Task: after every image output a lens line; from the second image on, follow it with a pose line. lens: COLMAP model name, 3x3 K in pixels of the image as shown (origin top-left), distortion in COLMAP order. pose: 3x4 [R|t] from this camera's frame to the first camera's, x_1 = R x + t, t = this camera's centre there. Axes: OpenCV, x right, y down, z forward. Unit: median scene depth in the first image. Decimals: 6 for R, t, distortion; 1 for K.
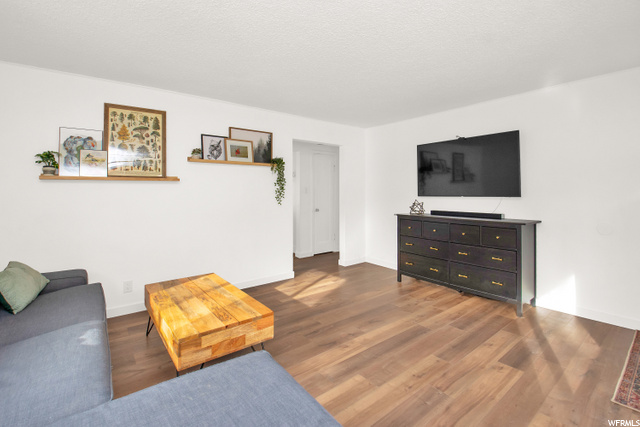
lens RADIAL K [[294.1, 0, 300.3], [0, 294.1, 208.0], [0, 0, 1]] dist [-0.001497, -0.000420]
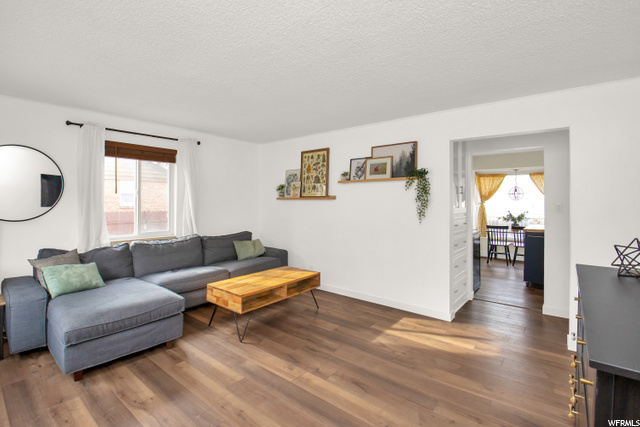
lens RADIAL K [[302.7, 0, 320.0], [0, 302.7, 213.5], [0, 0, 1]] dist [0.021886, -0.000109]
pose [[0.232278, 0.042681, -0.971713, 0.919879], [-0.055422, 0.997994, 0.030587, -0.068582], [0.971069, 0.046750, 0.234178, 0.664389]]
